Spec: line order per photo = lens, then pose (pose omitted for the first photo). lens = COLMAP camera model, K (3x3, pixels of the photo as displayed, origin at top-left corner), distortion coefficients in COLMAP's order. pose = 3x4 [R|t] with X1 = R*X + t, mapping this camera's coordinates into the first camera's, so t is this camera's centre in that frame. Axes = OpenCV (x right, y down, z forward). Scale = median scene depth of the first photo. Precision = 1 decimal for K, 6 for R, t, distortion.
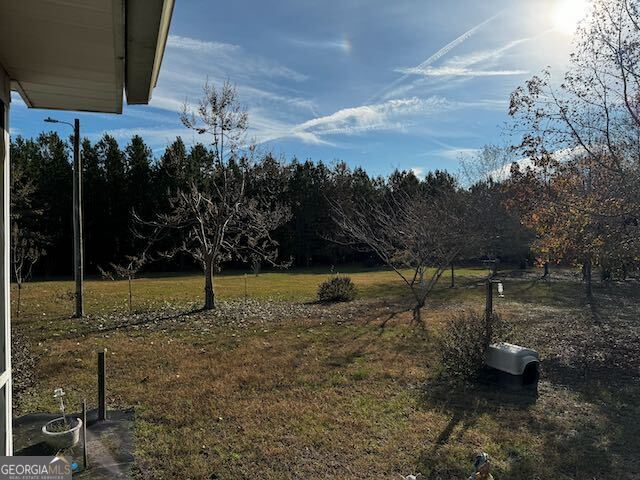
lens RADIAL K [[436.5, 0, 320.0], [0, 436.5, 240.0], [0, 0, 1]] dist [0.003751, -0.032536]
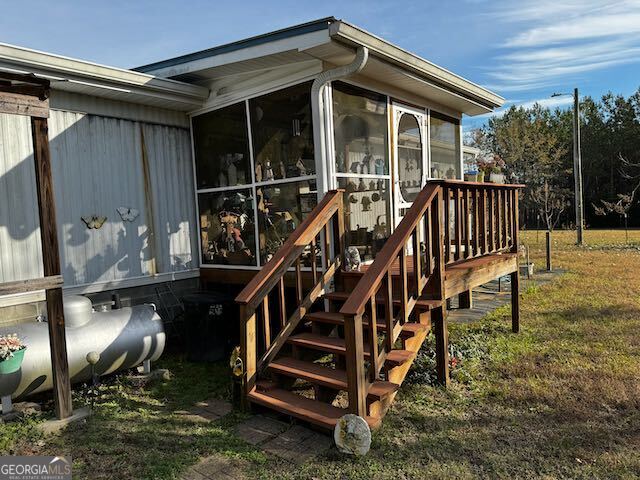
lens RADIAL K [[436.5, 0, 320.0], [0, 436.5, 240.0], [0, 0, 1]] dist [0.003751, -0.032536]
pose [[0.426464, 0.034565, -0.903844, 0.126617], [0.038201, 0.997690, 0.056178, 0.028146], [0.903697, -0.058486, 0.424159, -0.105338]]
